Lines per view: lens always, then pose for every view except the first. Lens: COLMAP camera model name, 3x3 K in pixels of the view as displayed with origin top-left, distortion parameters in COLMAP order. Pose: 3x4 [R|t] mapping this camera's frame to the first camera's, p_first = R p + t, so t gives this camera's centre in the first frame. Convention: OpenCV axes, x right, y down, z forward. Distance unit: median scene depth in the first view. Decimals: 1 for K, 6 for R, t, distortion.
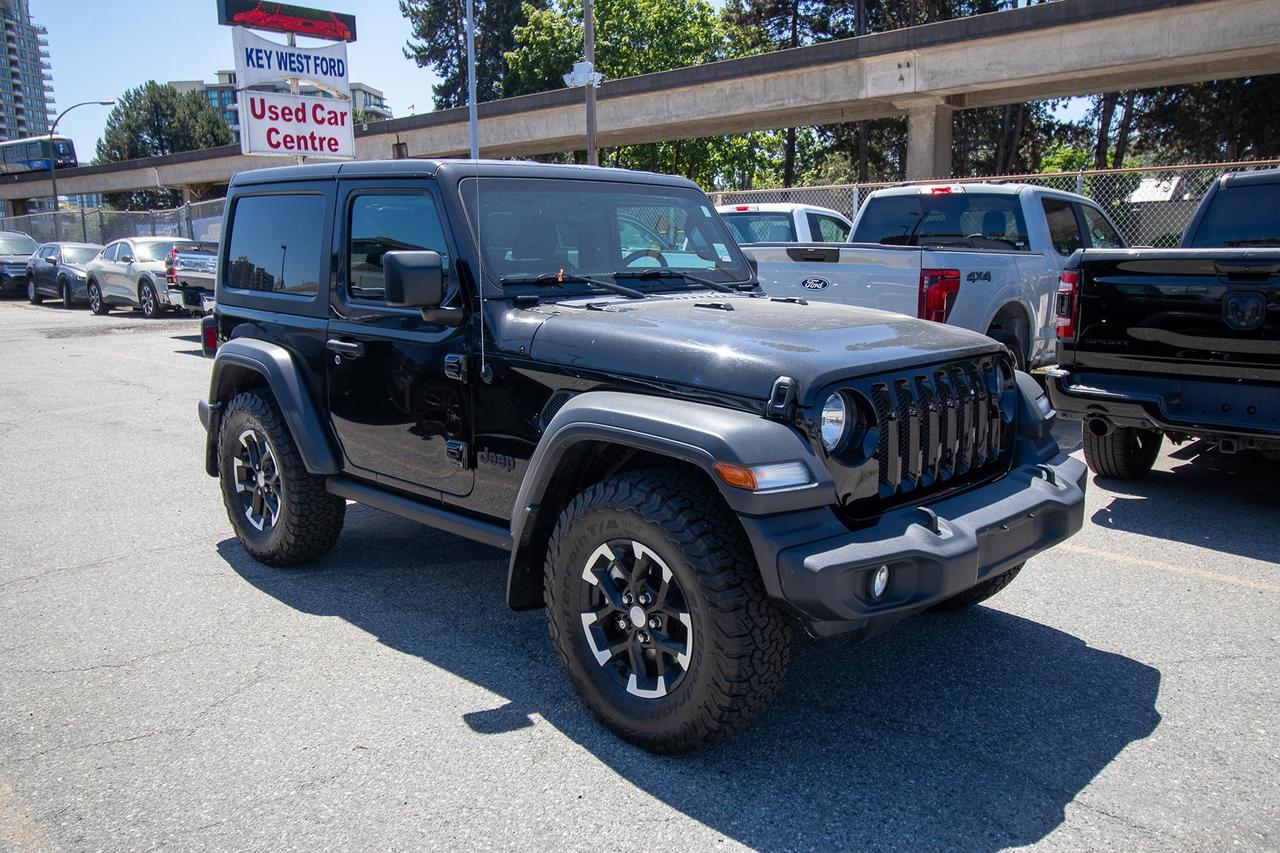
lens RADIAL K [[1020.5, 0, 639.7], [0, 1020.5, 429.0], [0, 0, 1]] dist [0.017711, -0.008717]
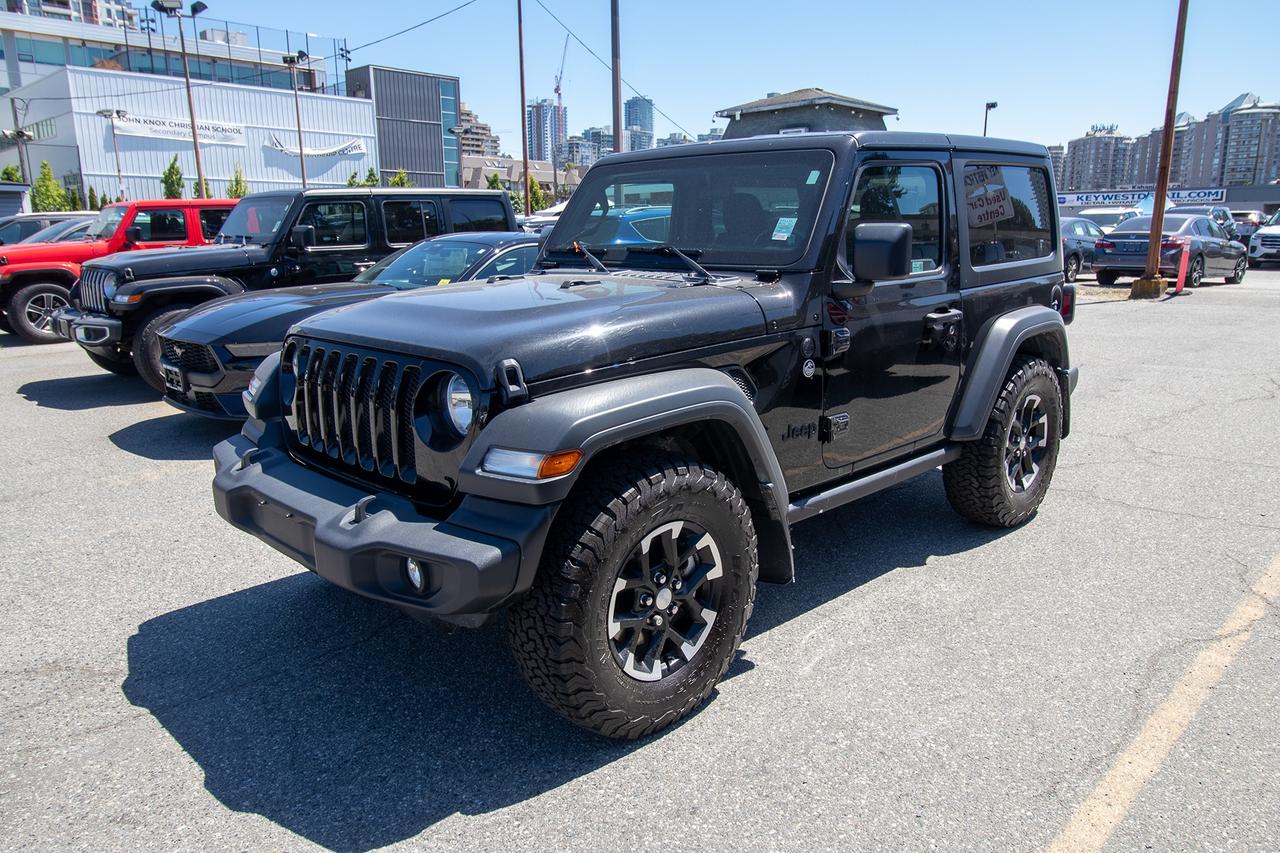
lens RADIAL K [[890.2, 0, 637.7], [0, 890.2, 422.7], [0, 0, 1]] dist [0.012666, -0.007533]
pose [[-0.010897, 0.222682, -0.974830, 0.180638], [-0.166934, 0.960802, 0.221344, -0.036241], [0.985908, 0.165144, 0.026703, 0.199383]]
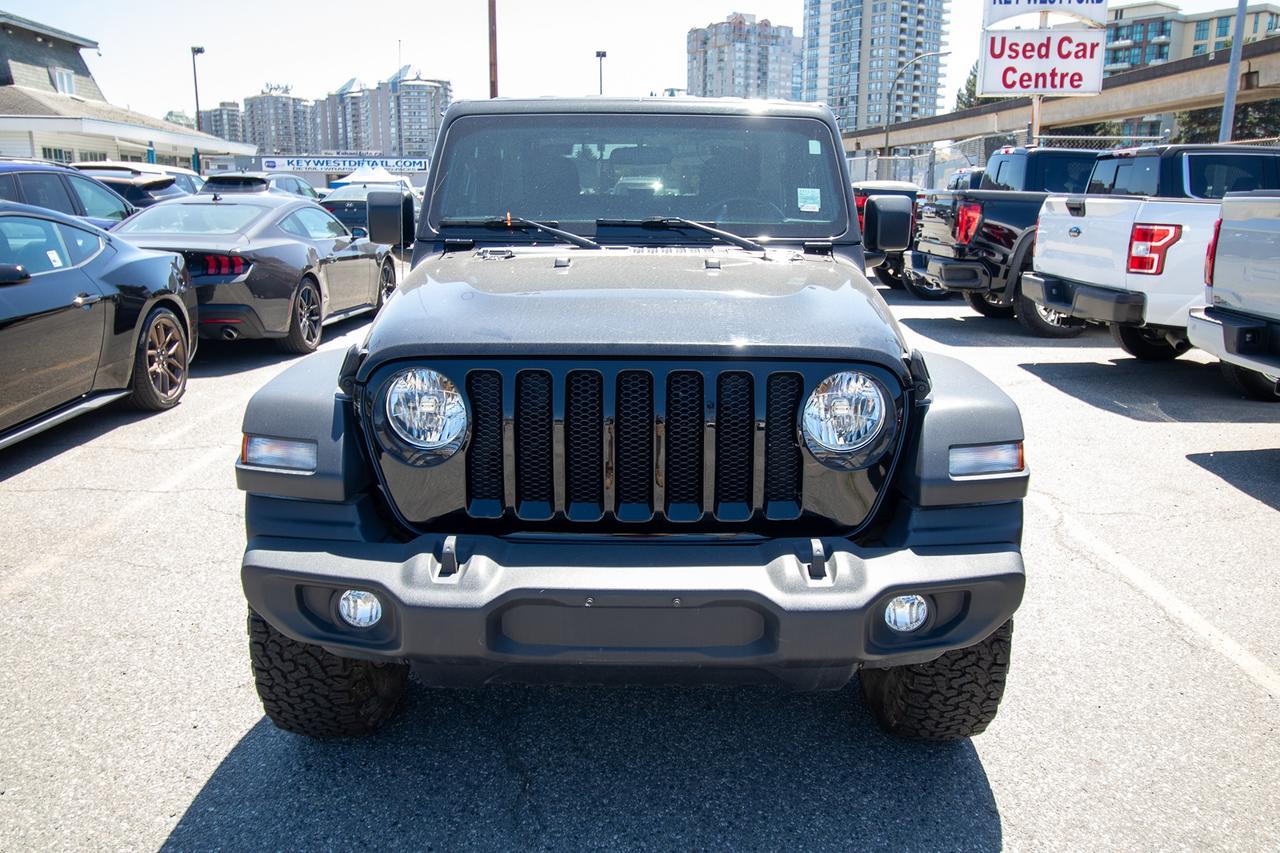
lens RADIAL K [[1020.5, 0, 641.9], [0, 1020.5, 424.1], [0, 0, 1]] dist [0.017711, -0.008717]
pose [[0.700363, 0.171120, -0.692972, 0.125674], [-0.138520, 0.984965, 0.103226, -0.014734], [0.700217, 0.023695, 0.713537, 0.078667]]
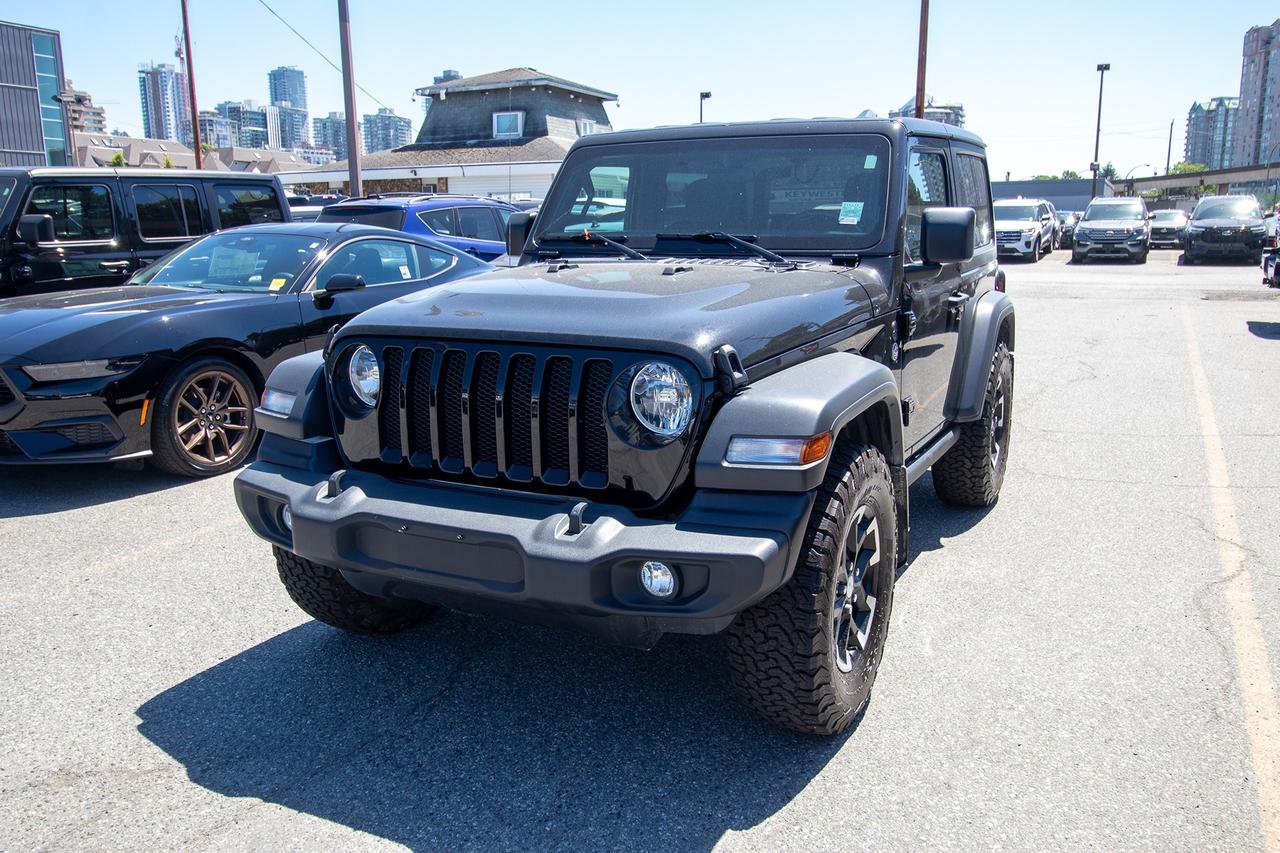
lens RADIAL K [[1020.5, 0, 642.0], [0, 1020.5, 424.9], [0, 0, 1]] dist [0.017711, -0.008717]
pose [[0.301387, 0.192923, -0.933781, 0.182224], [-0.162309, 0.975405, 0.149135, -0.023051], [0.939586, 0.106614, 0.325288, 0.134122]]
